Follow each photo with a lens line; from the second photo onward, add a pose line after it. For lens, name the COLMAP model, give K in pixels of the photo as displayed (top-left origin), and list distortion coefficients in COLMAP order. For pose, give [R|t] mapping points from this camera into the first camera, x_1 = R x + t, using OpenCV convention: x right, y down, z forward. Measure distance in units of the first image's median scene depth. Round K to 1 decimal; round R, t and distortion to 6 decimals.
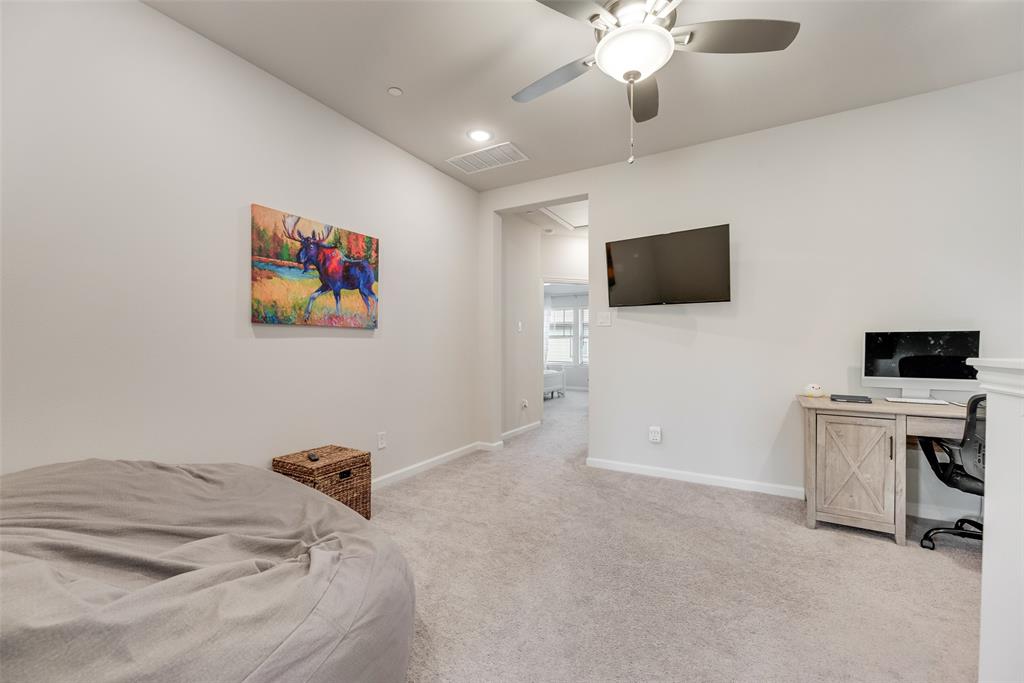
lens RADIAL K [[415.0, 0, 511.7], [0, 415.0, 343.5], [0, 0, 1]] dist [-0.002419, 0.000166]
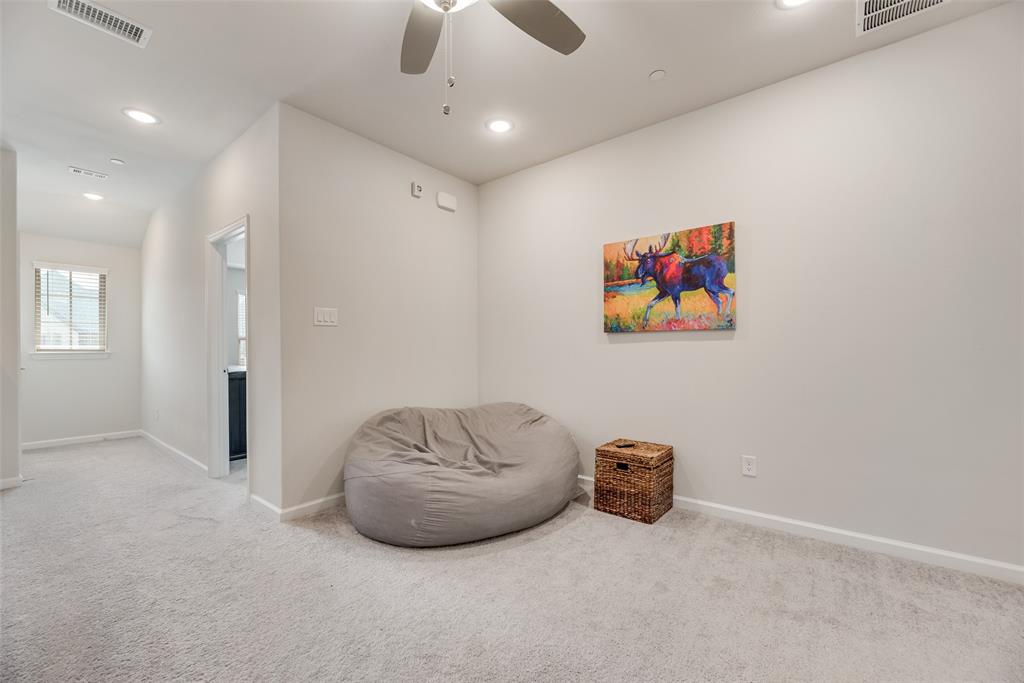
lens RADIAL K [[415.0, 0, 514.2], [0, 415.0, 346.1], [0, 0, 1]] dist [-0.002419, 0.000166]
pose [[-0.154249, -0.009271, -0.987988, 0.652412], [0.009345, 0.999898, -0.010842, 0.004848], [0.987988, -0.010905, -0.154147, 0.787280]]
